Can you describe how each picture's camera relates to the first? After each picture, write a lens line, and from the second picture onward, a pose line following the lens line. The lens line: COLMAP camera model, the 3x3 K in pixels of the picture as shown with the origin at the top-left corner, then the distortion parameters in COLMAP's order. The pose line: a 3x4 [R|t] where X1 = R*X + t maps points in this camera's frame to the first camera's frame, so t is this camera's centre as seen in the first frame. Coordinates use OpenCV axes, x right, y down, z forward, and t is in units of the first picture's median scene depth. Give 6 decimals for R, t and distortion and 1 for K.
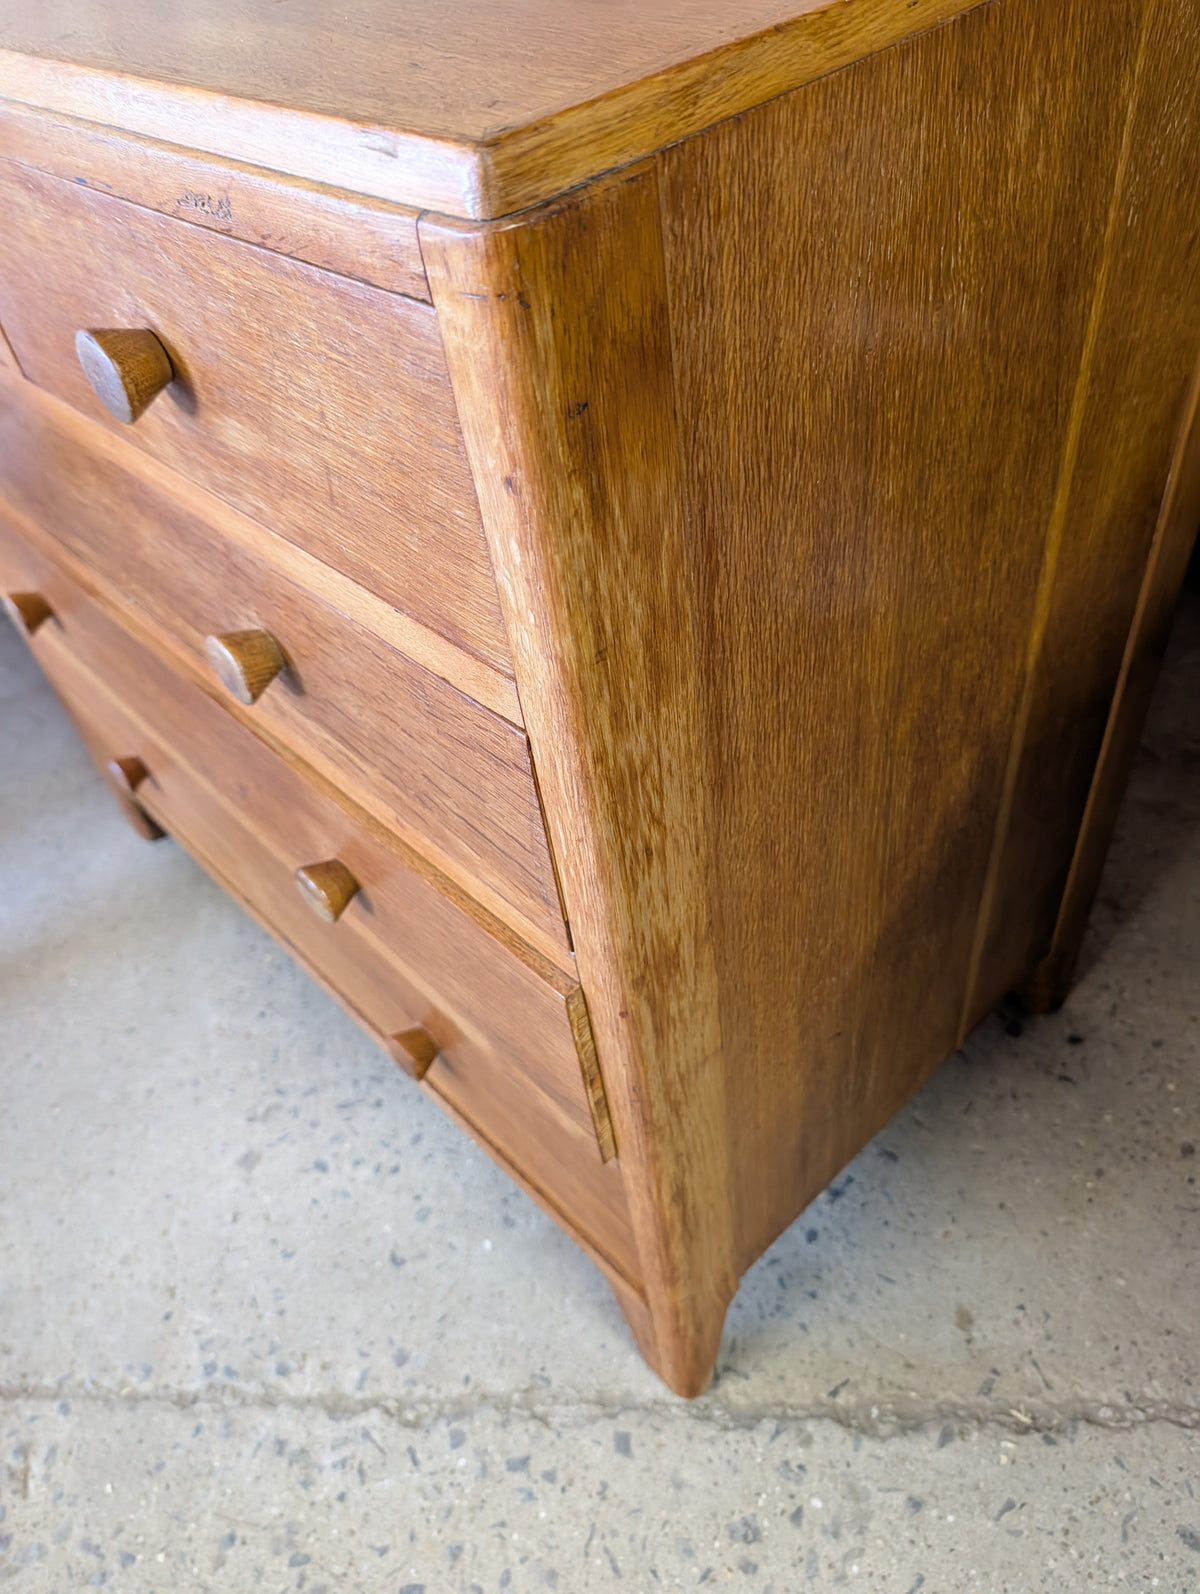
lens RADIAL K [[1163.5, 0, 579.1], [0, 1163.5, 804.5], [0, 0, 1]] dist [0.003168, -0.028275]
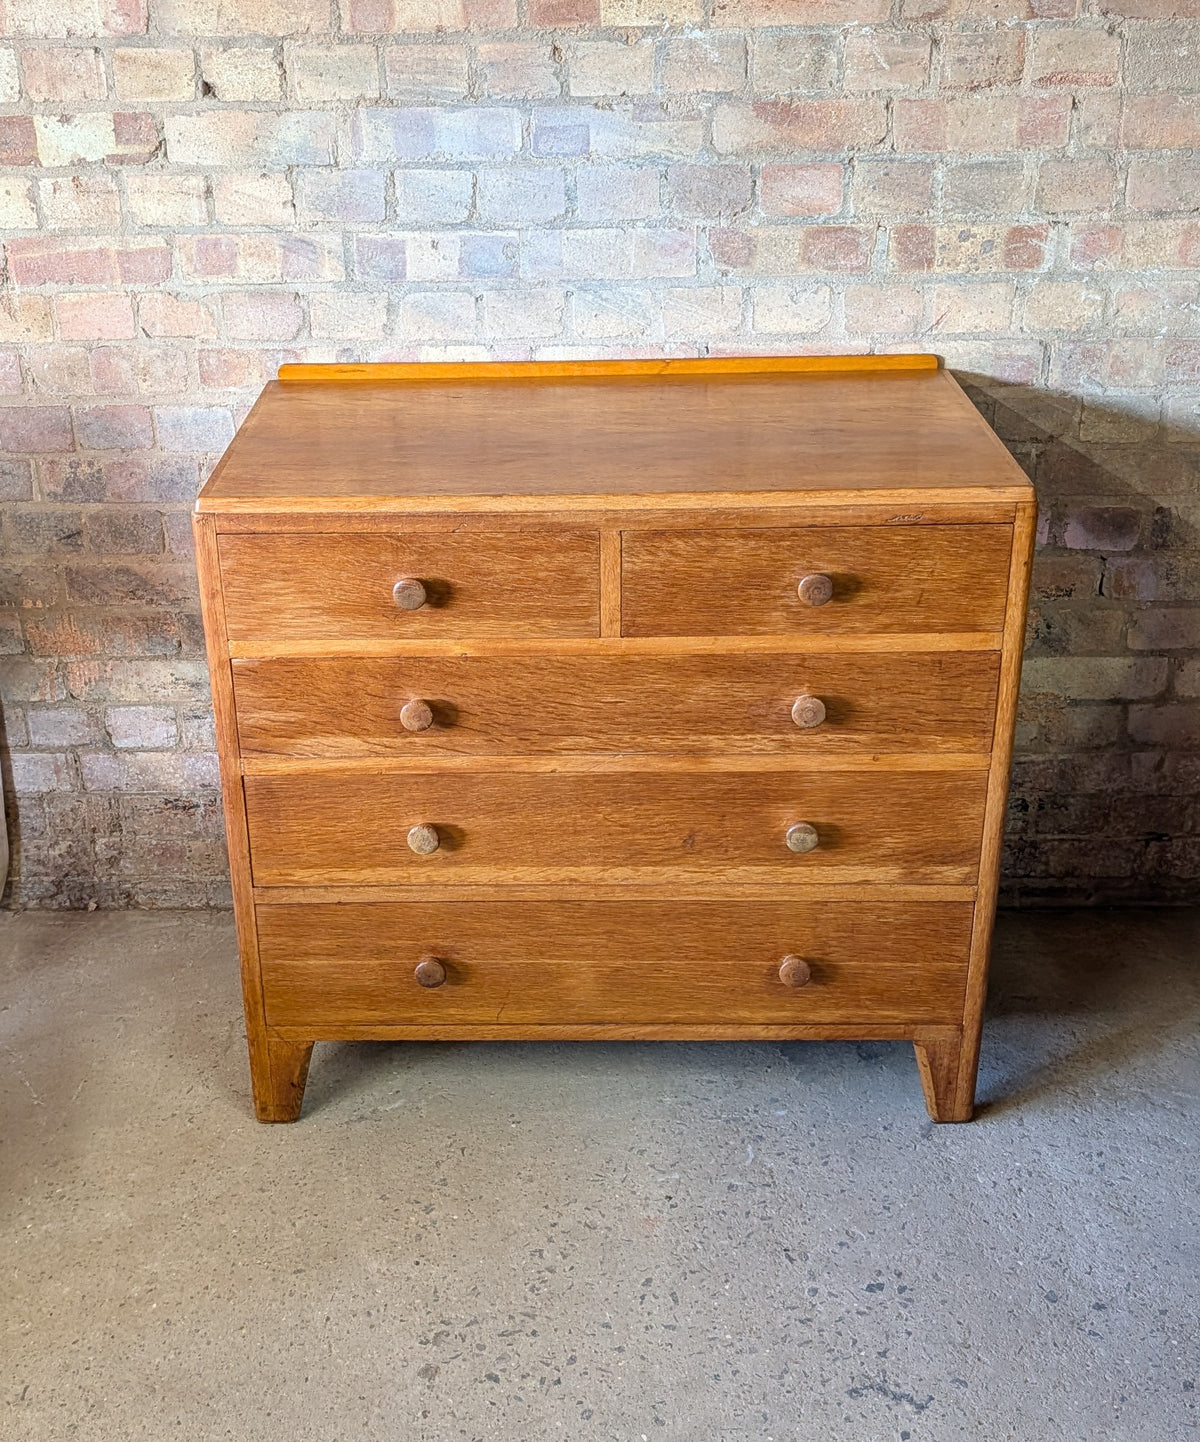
lens RADIAL K [[1679.5, 0, 524.6], [0, 1679.5, 655.6], [0, 0, 1]] dist [0.077949, -0.238125]
pose [[0.993466, 0.094930, 0.063348, -0.602278], [-0.065879, 0.930277, -0.360895, 0.398030], [-0.093191, 0.354364, 0.930453, -1.438963]]
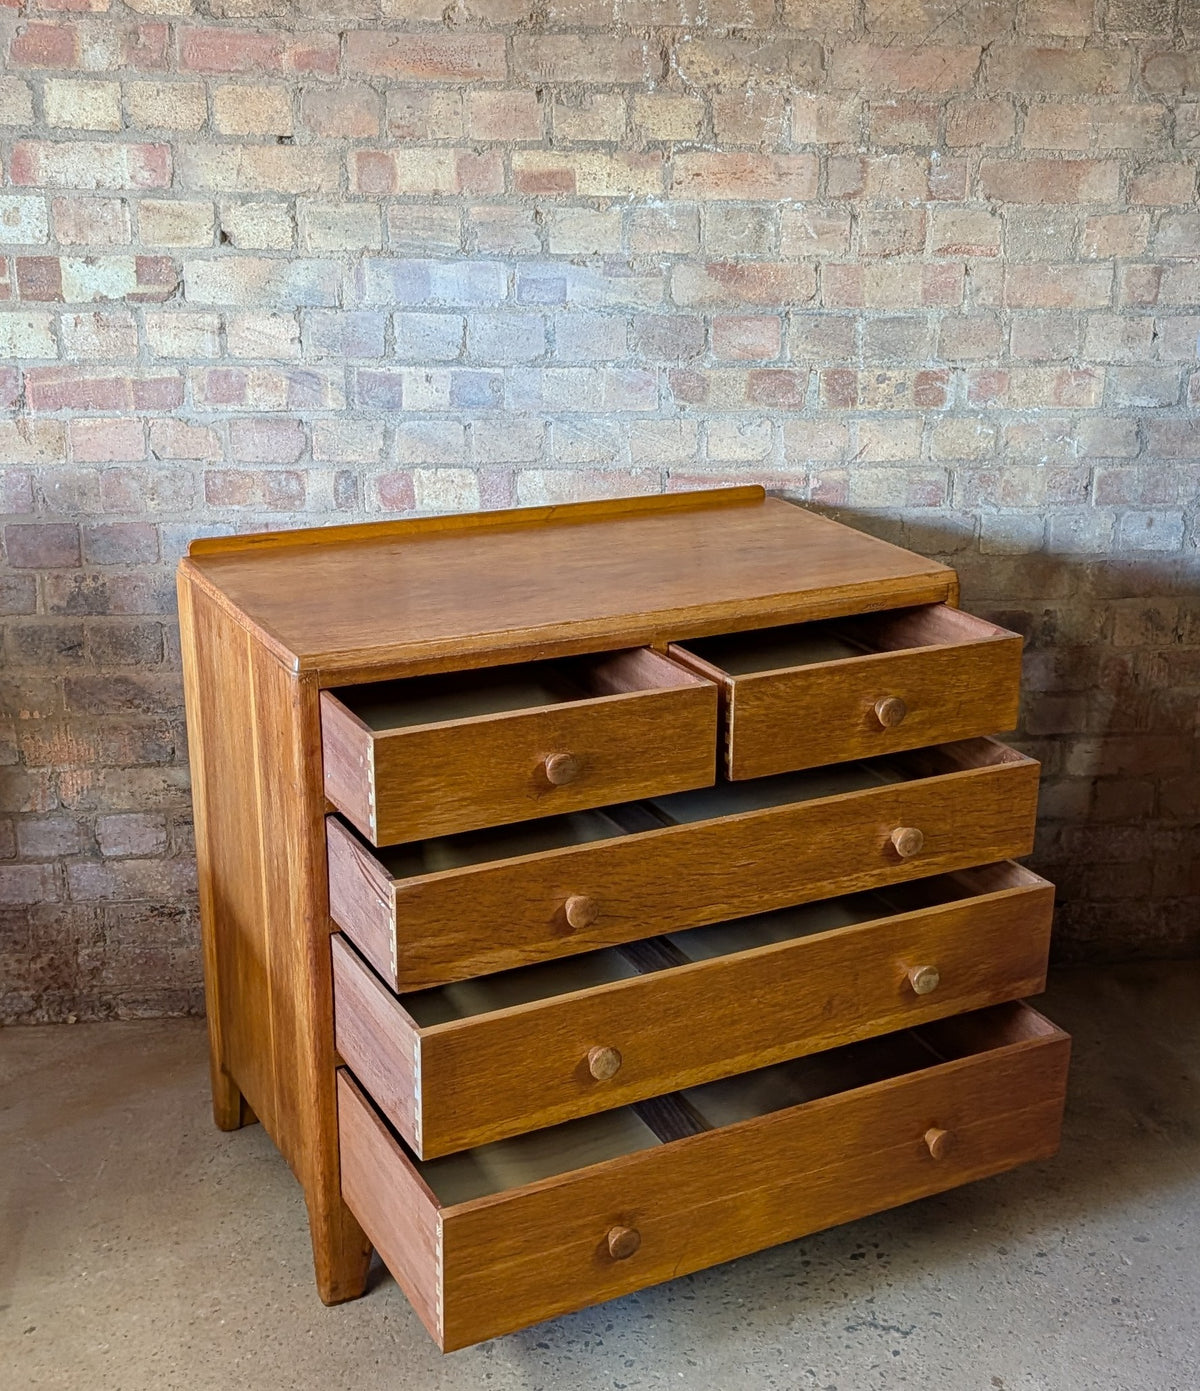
lens RADIAL K [[1936.3, 0, 698.8], [0, 1936.3, 731.5], [0, 0, 1]] dist [0.168964, -0.666304]
pose [[0.965677, 0.079433, 0.247301, -1.090576], [0.039269, 0.896502, -0.441297, 1.114551], [-0.256759, 0.435861, 0.862612, -2.185610]]
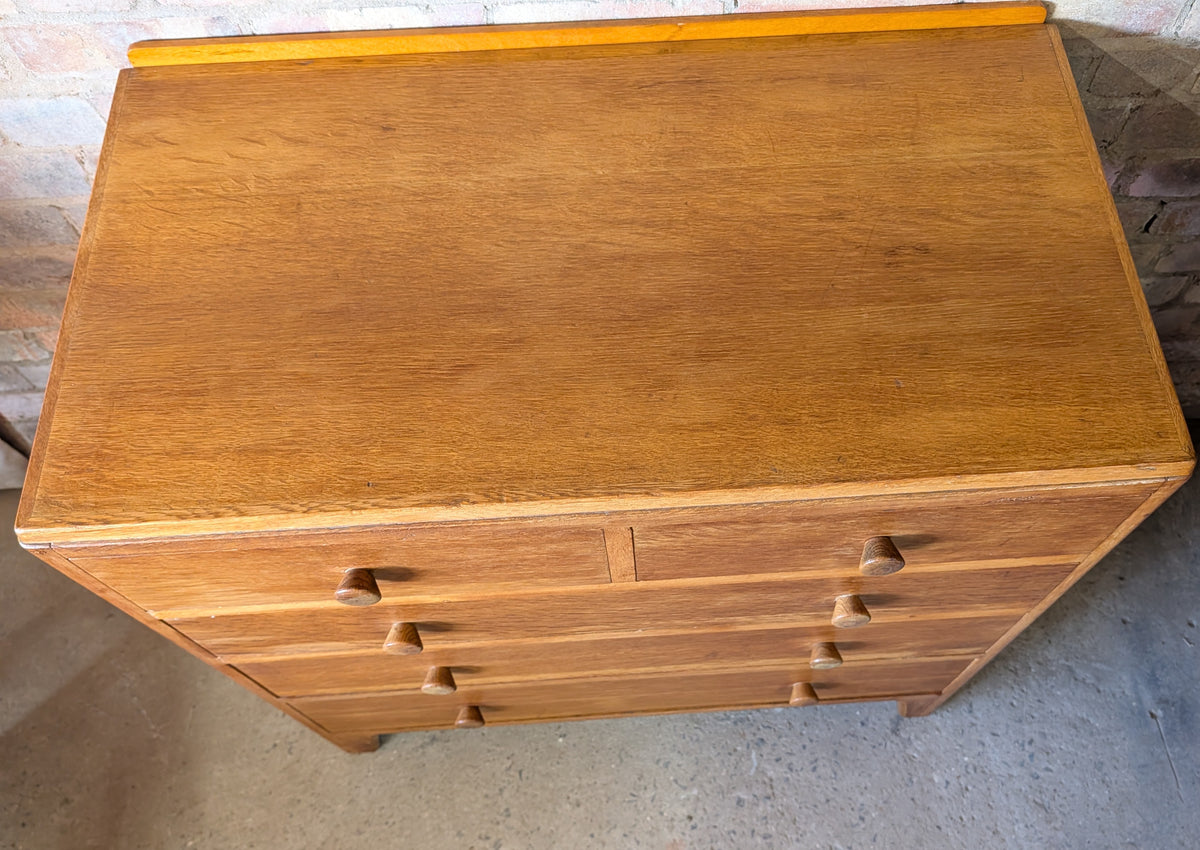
lens RADIAL K [[992.9, 0, 663.3], [0, 992.9, 491.7], [0, 0, 1]] dist [0.000864, -0.009196]
pose [[0.964633, 0.262255, 0.026568, -0.243628], [-0.255109, 0.903442, 0.344545, -1.166506], [0.066356, -0.339137, 0.938394, -0.163743]]
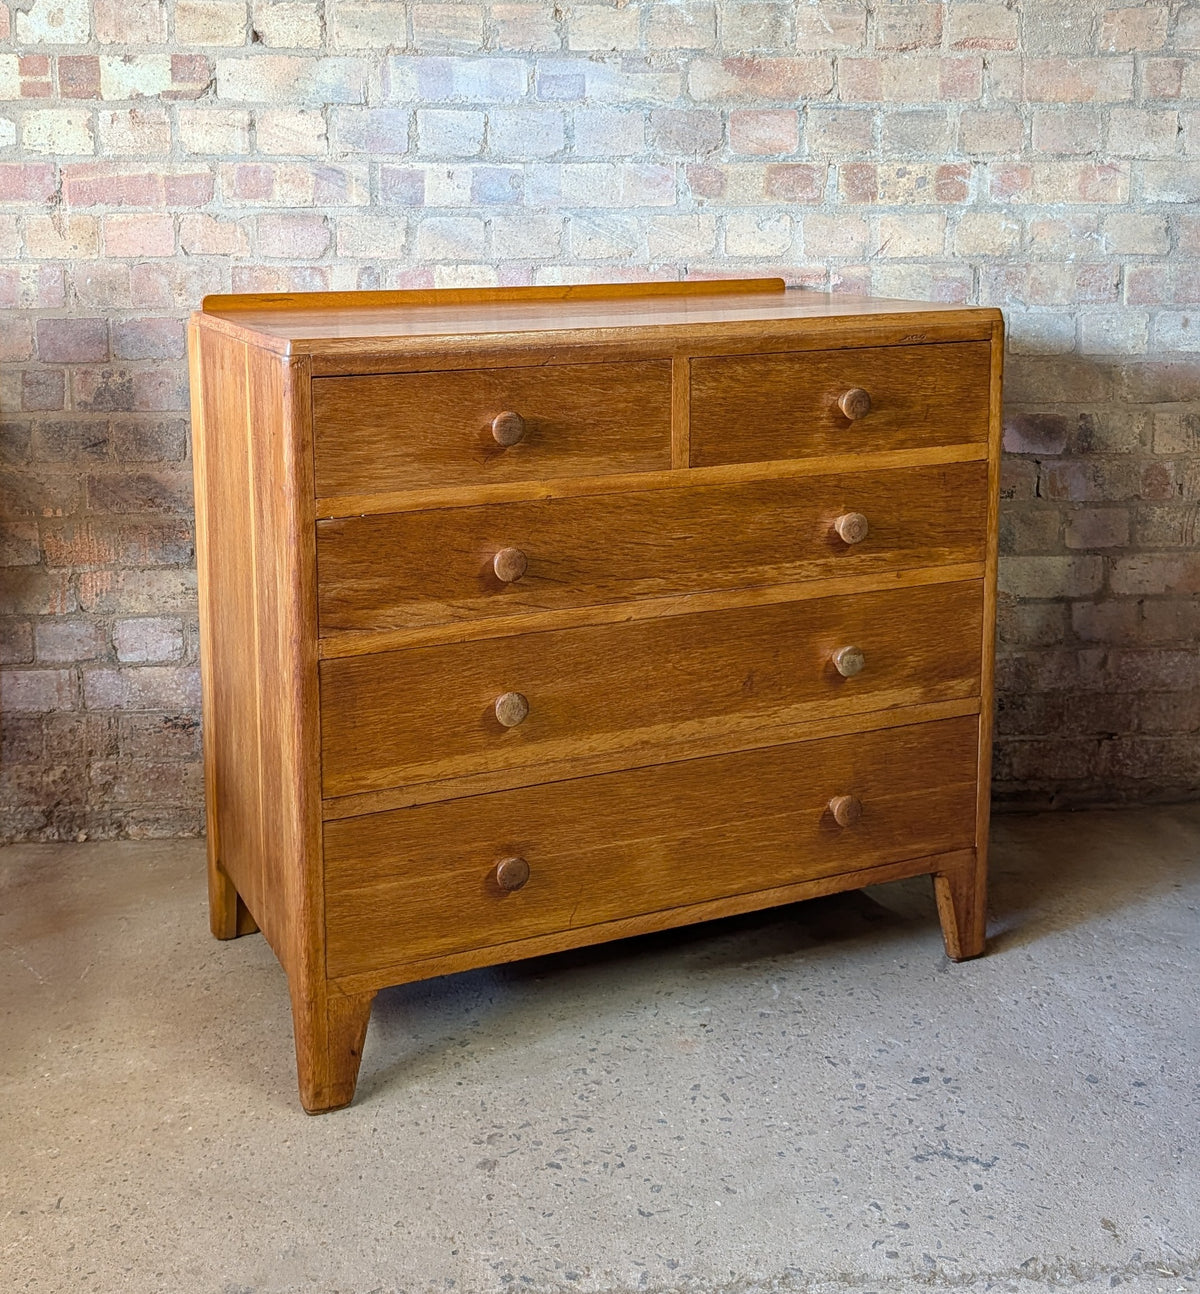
lens RADIAL K [[1609.5, 0, 553.4], [0, 1609.5, 435.9], [0, 0, 1]] dist [0.145065, -0.522509]
pose [[0.984294, 0.112414, 0.136120, -0.854310], [-0.006226, 0.792679, -0.609608, 1.173613], [-0.176428, 0.599186, 0.780929, -1.141459]]
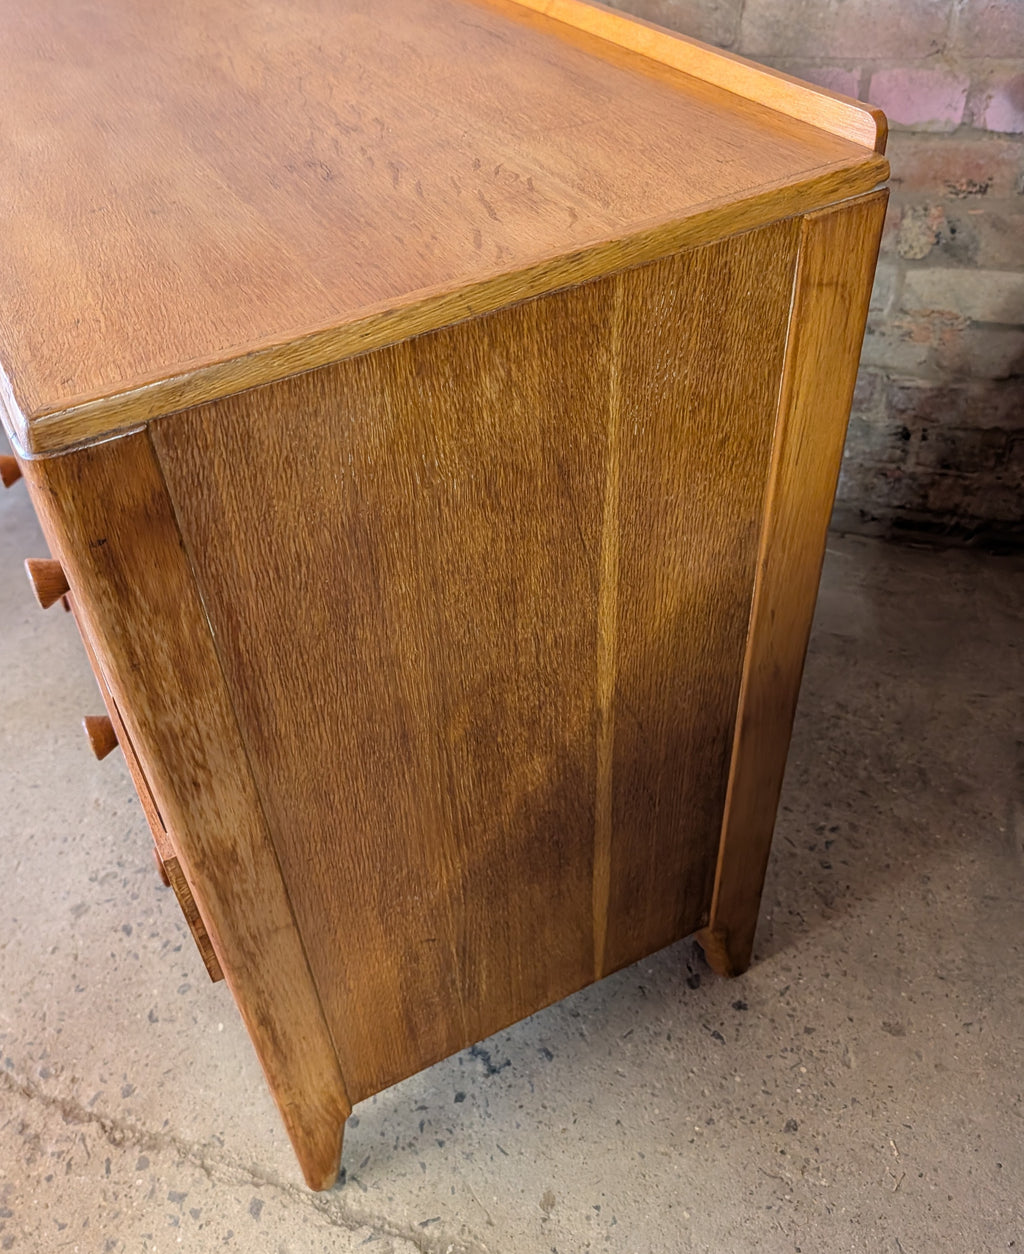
lens RADIAL K [[1124.2, 0, 431.9], [0, 1124.2, 597.6], [0, 0, 1]] dist [0.010019, -0.028859]
pose [[0.956153, 0.224935, -0.187551, 0.403818], [-0.231011, 0.972890, -0.010903, -0.176194], [0.180014, 0.053751, 0.982194, -0.283650]]
